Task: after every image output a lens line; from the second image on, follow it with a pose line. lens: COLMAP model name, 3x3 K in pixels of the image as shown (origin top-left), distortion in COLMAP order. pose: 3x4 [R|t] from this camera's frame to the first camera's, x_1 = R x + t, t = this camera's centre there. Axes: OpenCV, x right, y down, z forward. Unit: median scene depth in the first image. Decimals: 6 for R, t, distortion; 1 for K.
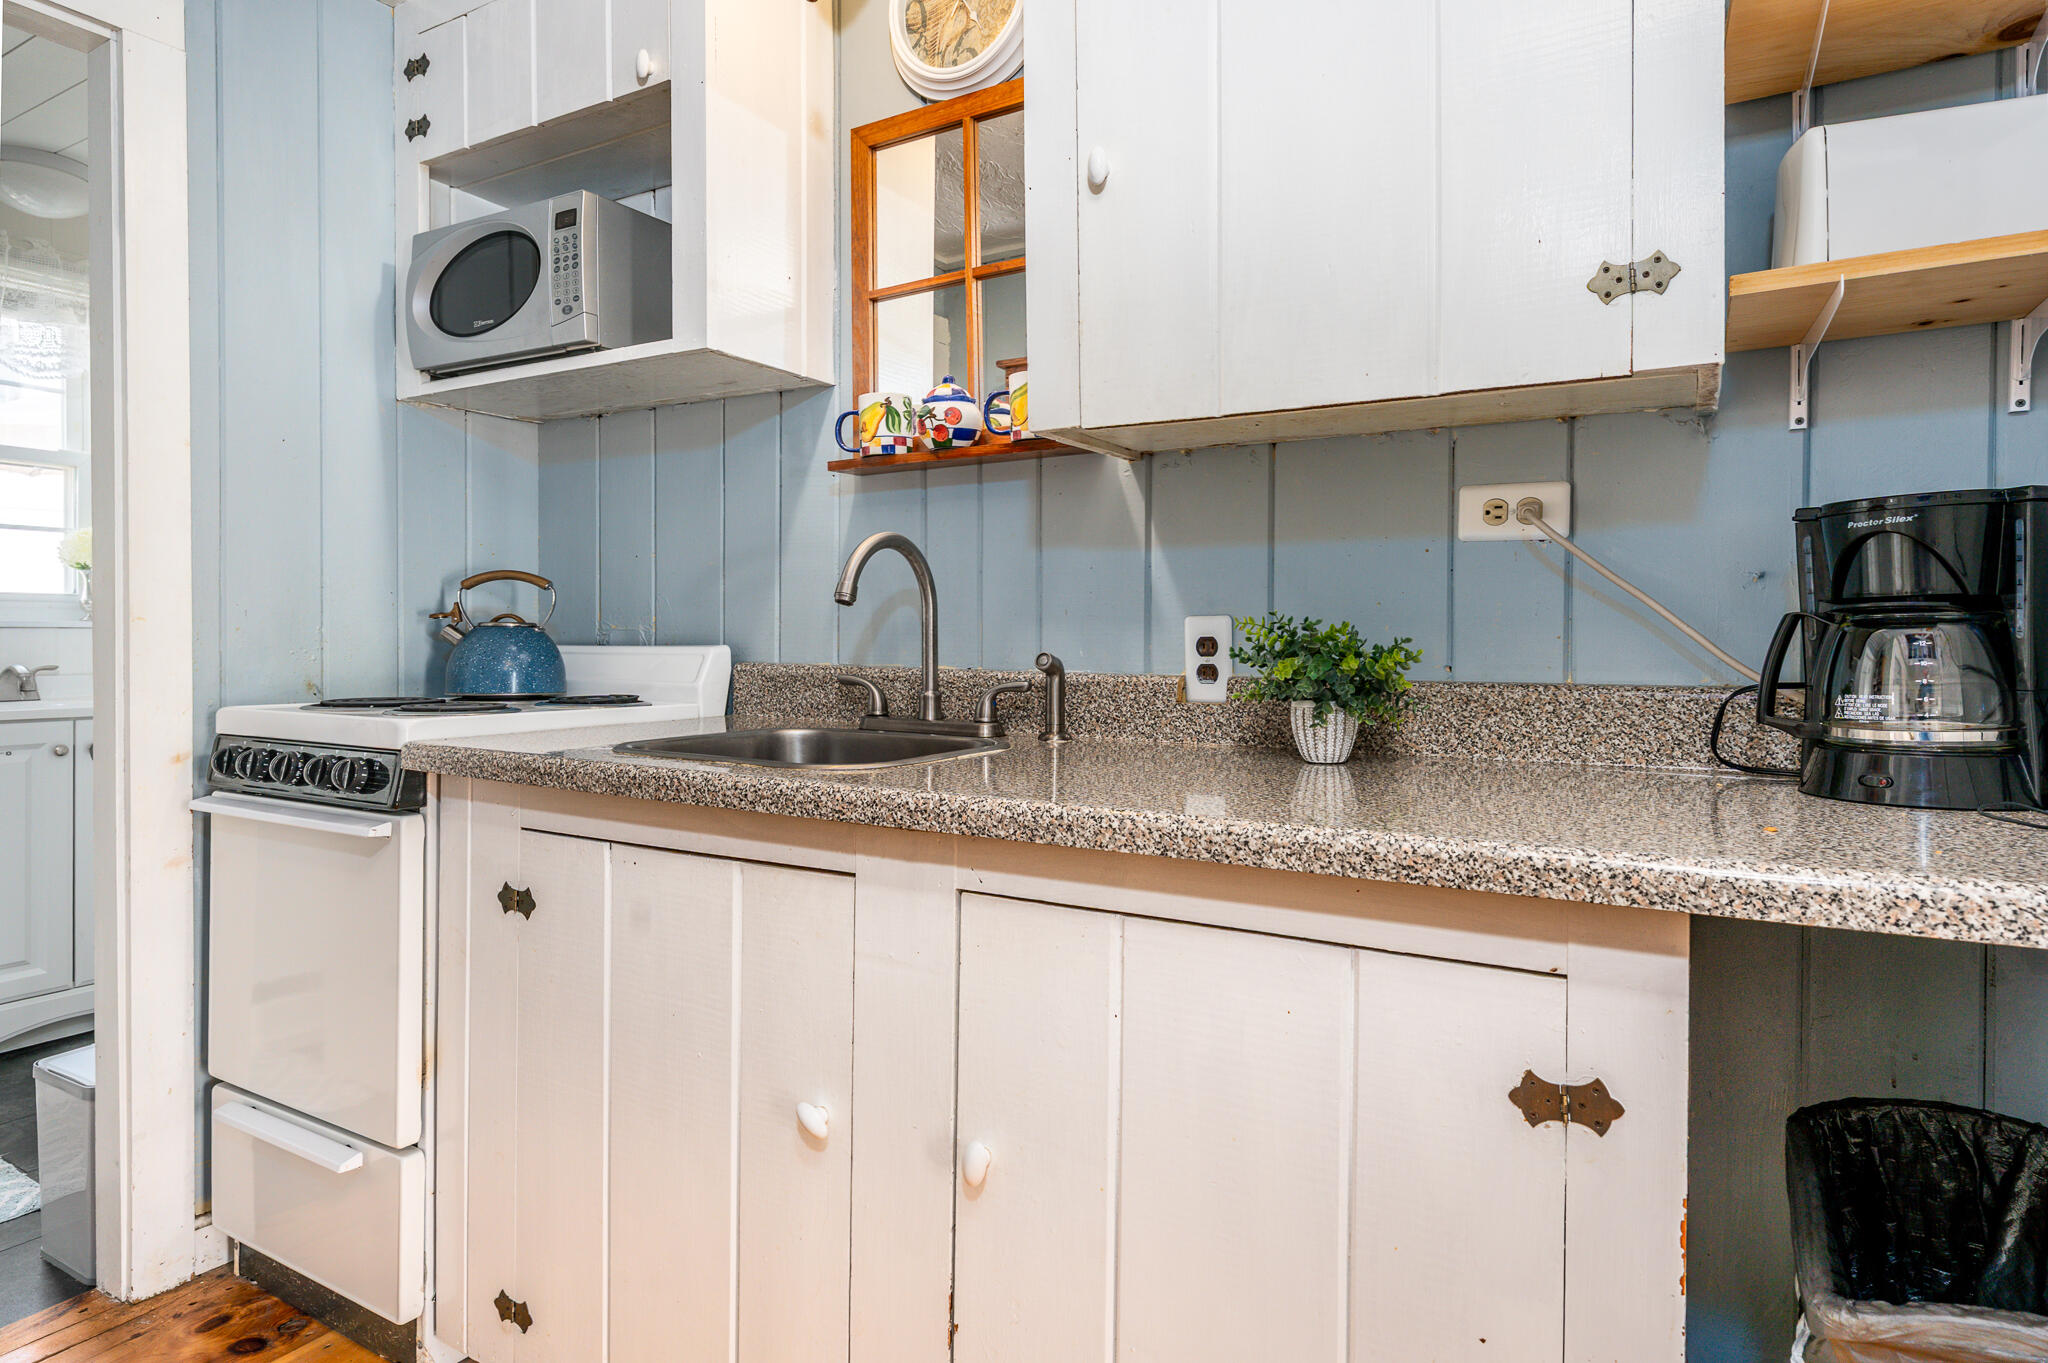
lens RADIAL K [[1097.6, 0, 1028.6], [0, 1097.6, 642.6], [0, 0, 1]] dist [0.000157, 0.000283]
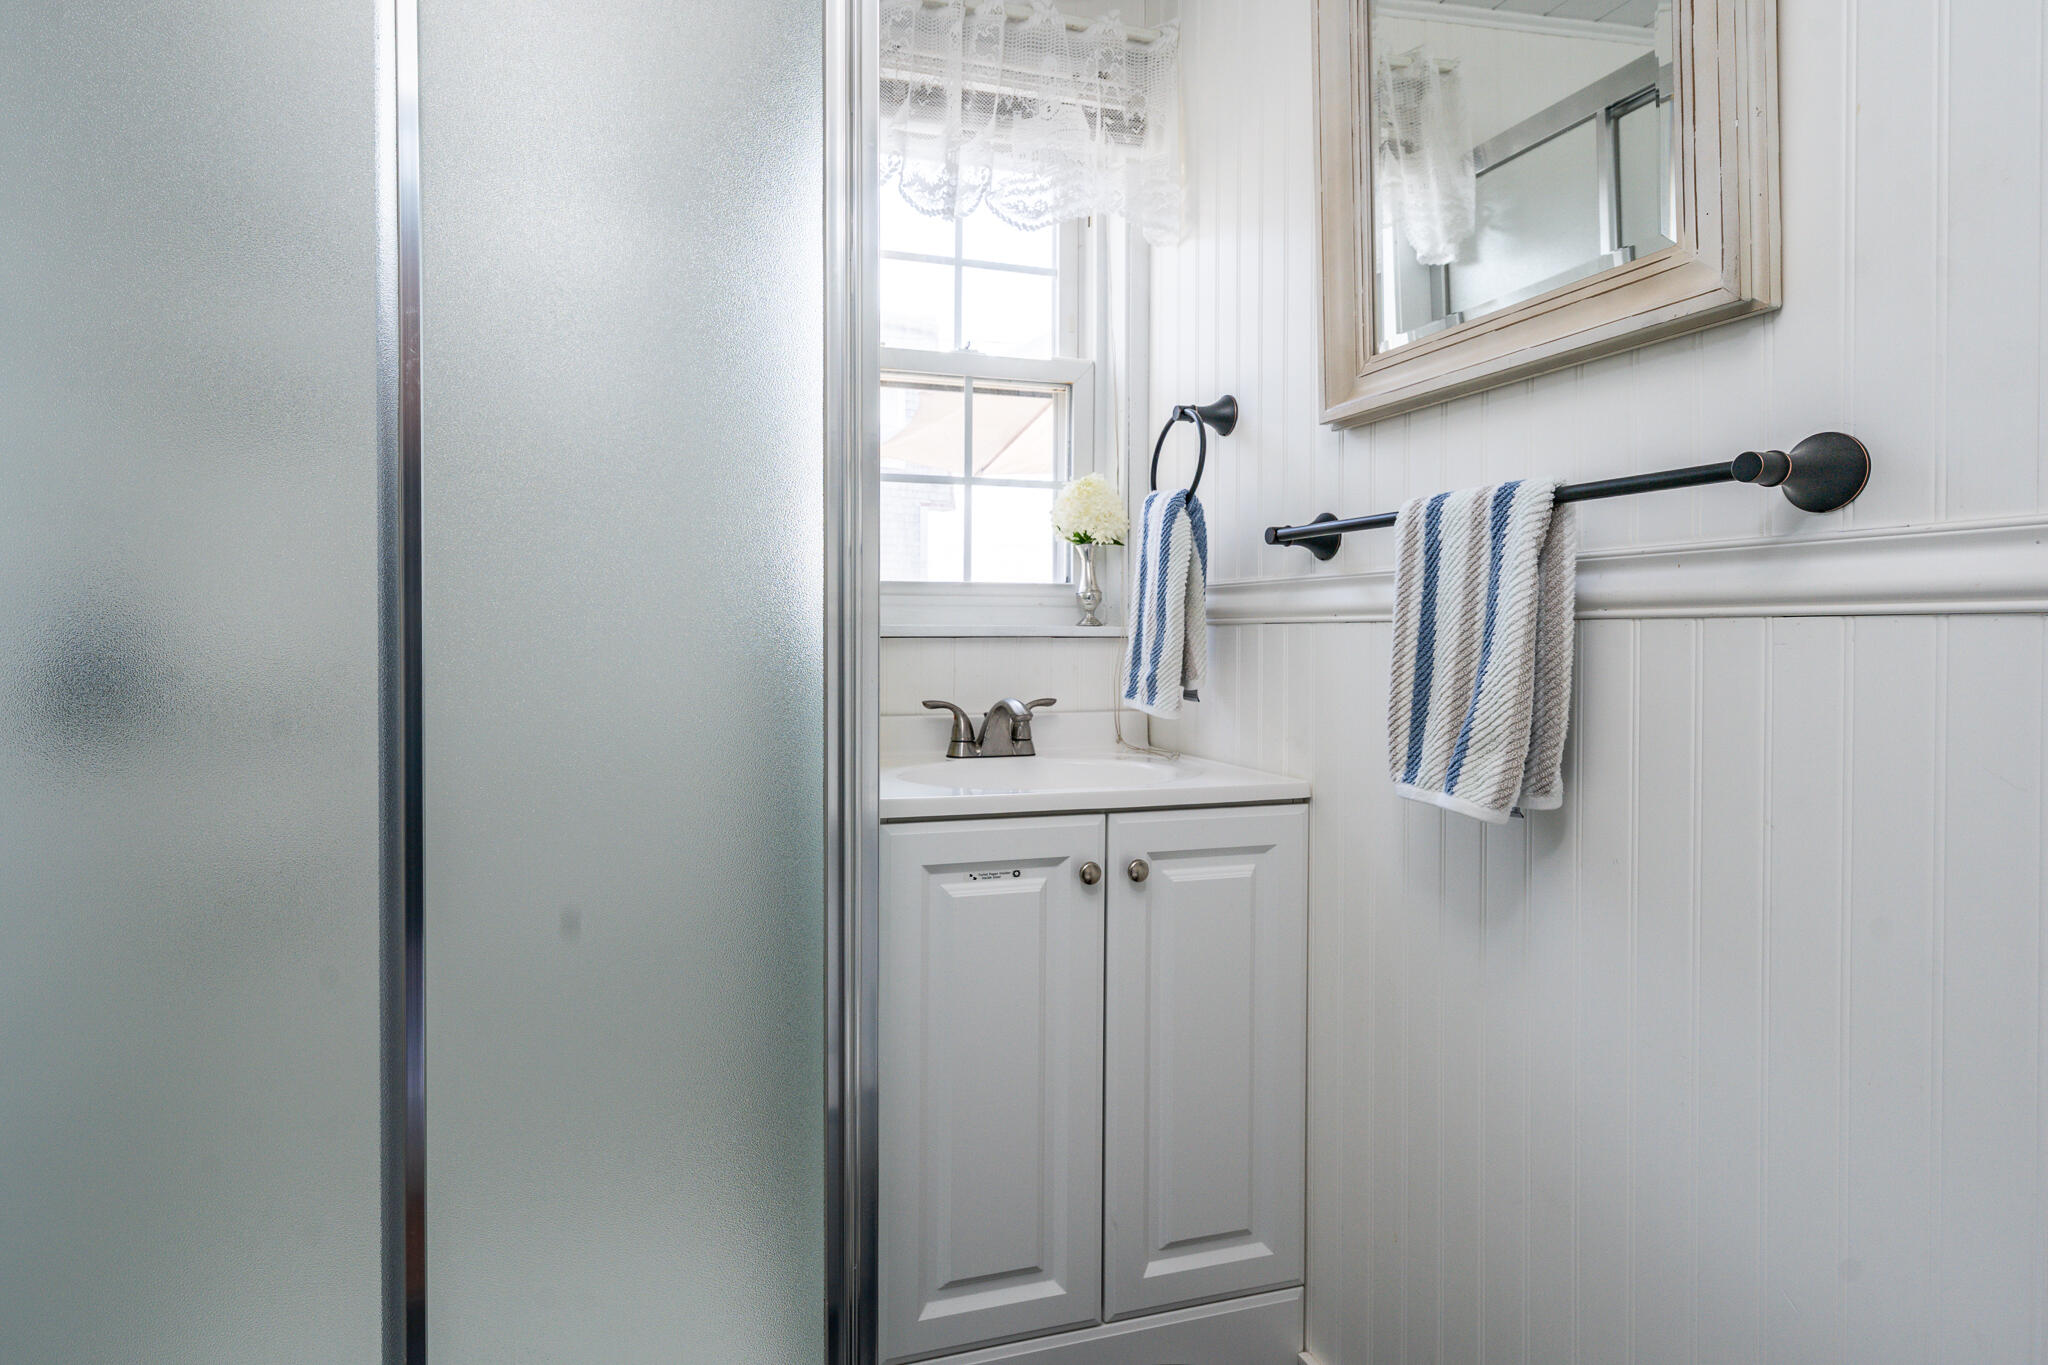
lens RADIAL K [[1244.2, 0, 1024.0], [0, 1244.2, 682.5], [0, 0, 1]] dist [0.000886, 0.000039]
pose [[0.773430, 0.022192, -0.633493, -0.483772], [-0.007595, 0.999640, 0.025746, -0.006370], [0.633836, -0.015102, 0.773320, 0.476219]]
